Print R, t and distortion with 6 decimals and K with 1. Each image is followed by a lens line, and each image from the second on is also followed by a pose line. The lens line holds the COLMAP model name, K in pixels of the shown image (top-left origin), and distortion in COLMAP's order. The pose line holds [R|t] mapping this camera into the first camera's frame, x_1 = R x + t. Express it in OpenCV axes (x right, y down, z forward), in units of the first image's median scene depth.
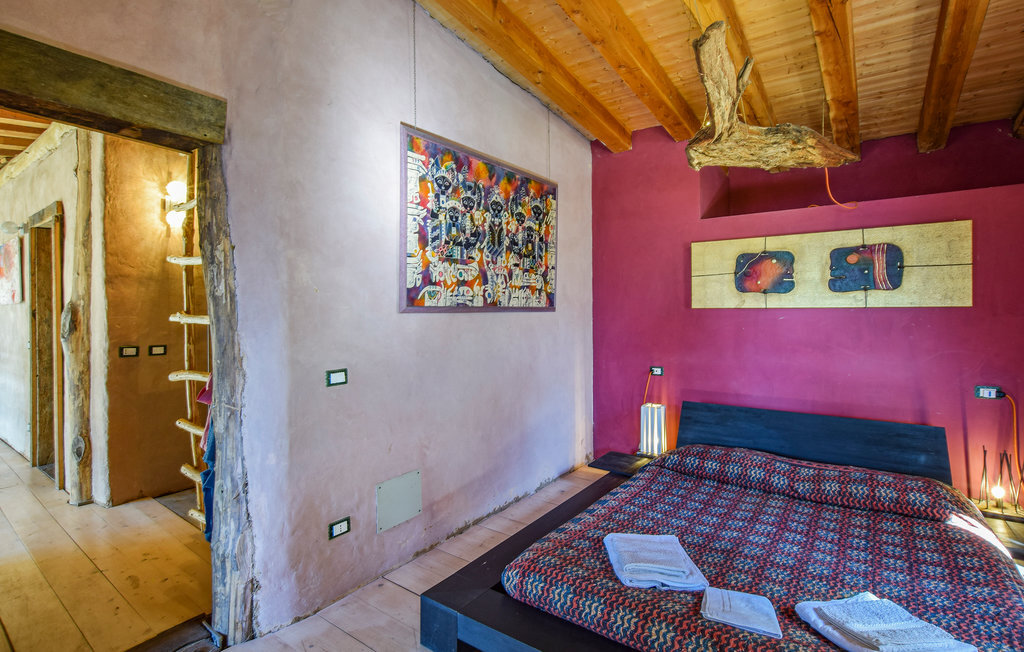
lens RADIAL K [[483.9, 0, 496.4], [0, 483.9, 313.6], [0, 0, 1]] dist [-0.013029, 0.000551]
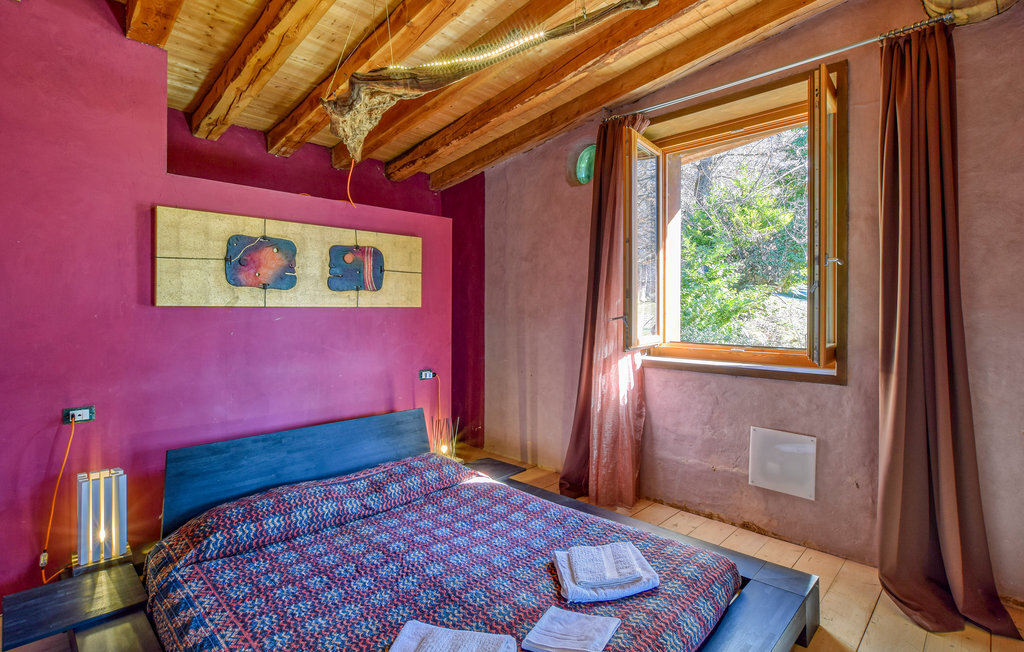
lens RADIAL K [[503.8, 0, 515.8], [0, 503.8, 312.0], [0, 0, 1]] dist [-0.012617, 0.000086]
pose [[0.118784, 0.001825, 0.992918, -0.259989], [0.008208, 0.999962, -0.002820, 0.003309], [-0.992886, 0.008485, 0.118764, 0.554069]]
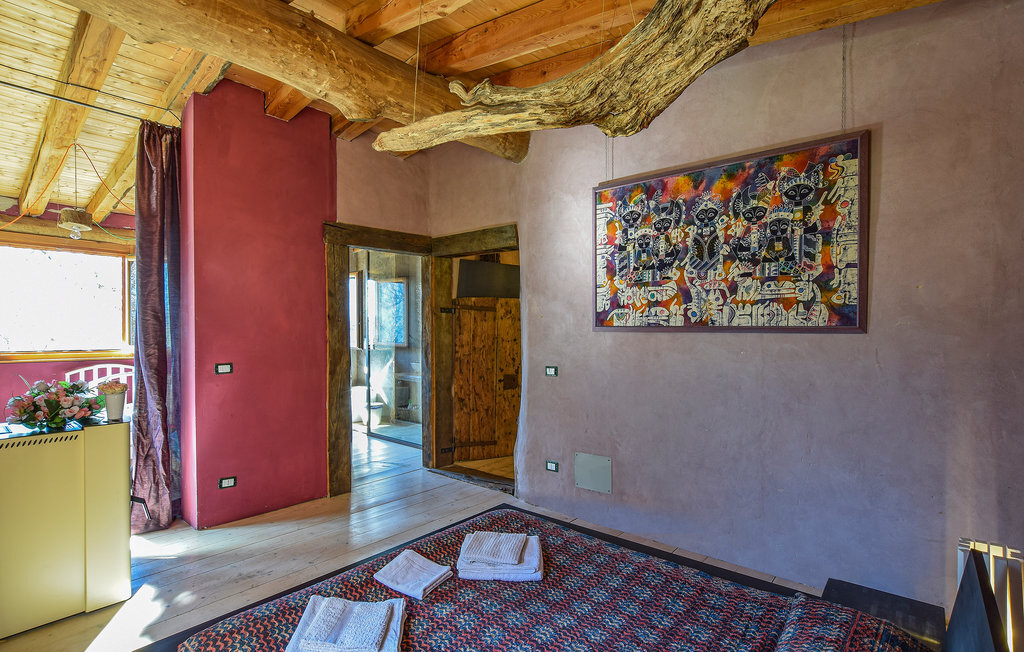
lens RADIAL K [[488.0, 0, 531.7], [0, 488.0, 337.5], [0, 0, 1]] dist [0.001176, 0.000278]
pose [[-0.018592, 0.025376, -0.999505, 0.978539], [-0.009623, 0.999627, 0.025558, -0.014462], [0.999781, 0.010093, -0.018341, 0.740303]]
